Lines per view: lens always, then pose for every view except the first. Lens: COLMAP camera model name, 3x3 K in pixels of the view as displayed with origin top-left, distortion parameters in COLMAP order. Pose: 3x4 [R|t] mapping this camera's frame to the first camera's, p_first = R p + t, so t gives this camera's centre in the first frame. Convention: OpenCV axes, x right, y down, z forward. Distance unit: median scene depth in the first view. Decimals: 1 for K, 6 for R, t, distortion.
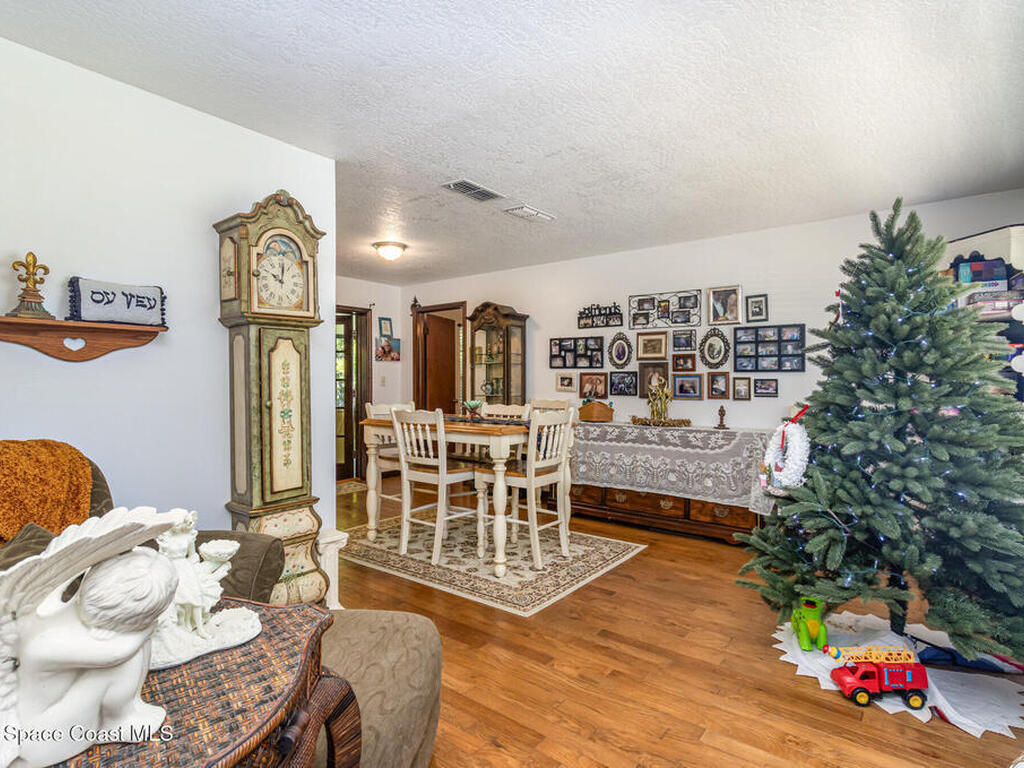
lens RADIAL K [[542.0, 0, 516.3], [0, 542.0, 374.4], [0, 0, 1]] dist [0.002920, 0.000918]
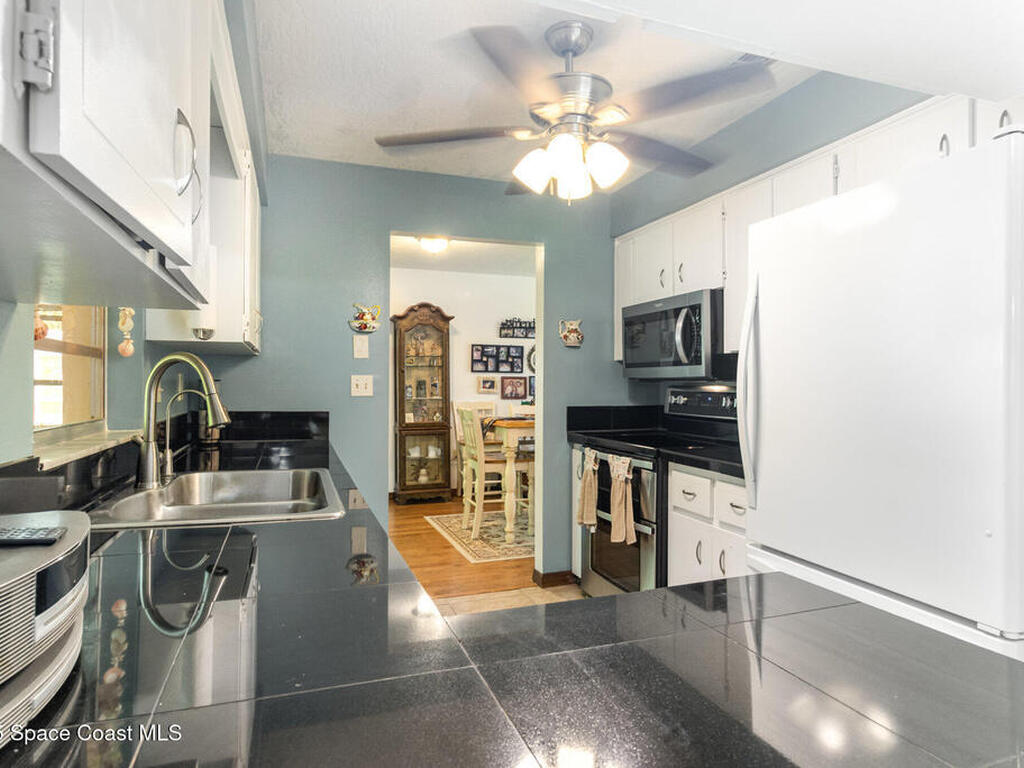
lens RADIAL K [[619.6, 0, 522.6], [0, 619.6, 381.3], [0, 0, 1]] dist [0.005561, 0.001398]
pose [[0.534063, 0.001428, 0.845443, -0.965266], [-0.011204, 0.999923, 0.005389, -0.000775], [-0.845370, -0.012350, 0.534038, 0.276338]]
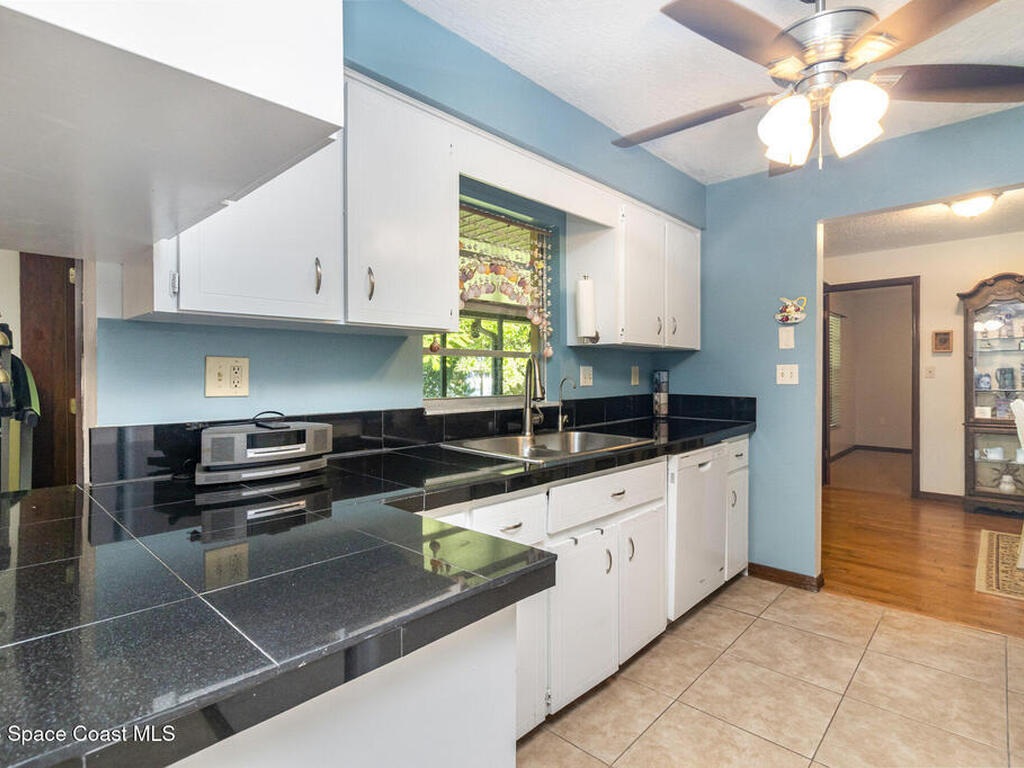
lens RADIAL K [[542.0, 0, 510.1], [0, 542.0, 376.2], [0, 0, 1]] dist [0.002920, 0.000918]
pose [[0.993023, -0.007592, -0.117678, -0.734843], [0.009276, 0.999862, 0.013766, 0.000141], [0.117558, -0.014761, 0.992956, 0.124350]]
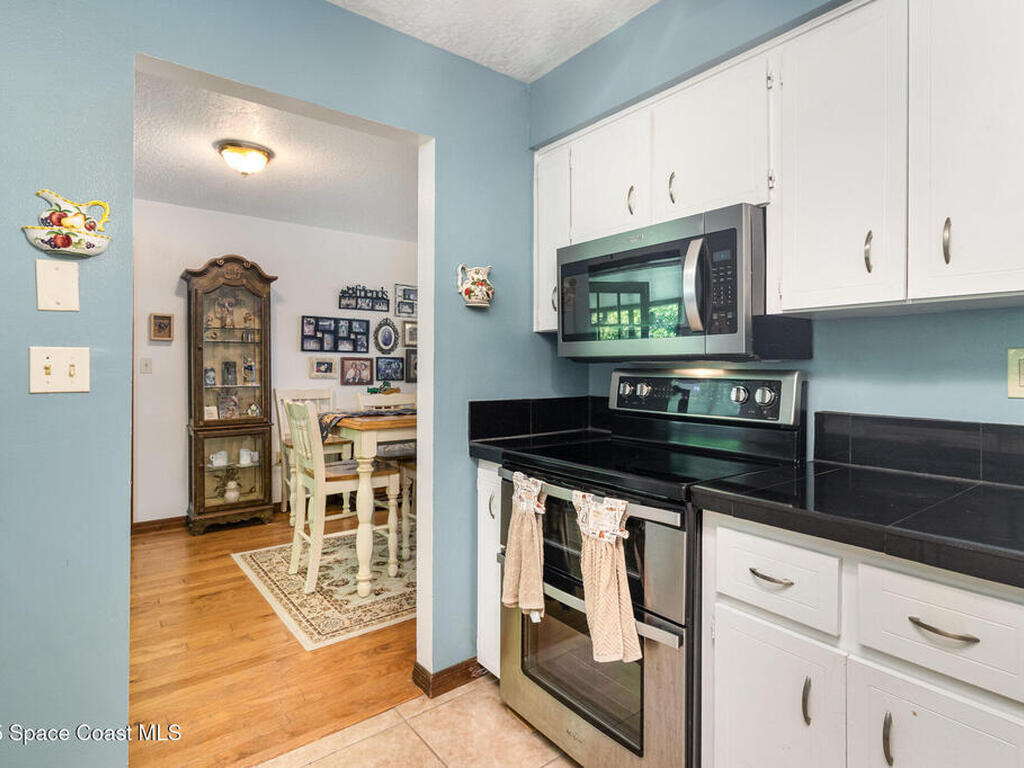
lens RADIAL K [[542.0, 0, 514.2], [0, 542.0, 366.1], [0, 0, 1]] dist [0.002920, 0.000918]
pose [[0.259368, -0.001135, 0.965778, -0.695494], [-0.013724, 0.999894, 0.004861, 0.003382], [-0.965681, -0.014515, 0.259325, 0.490767]]
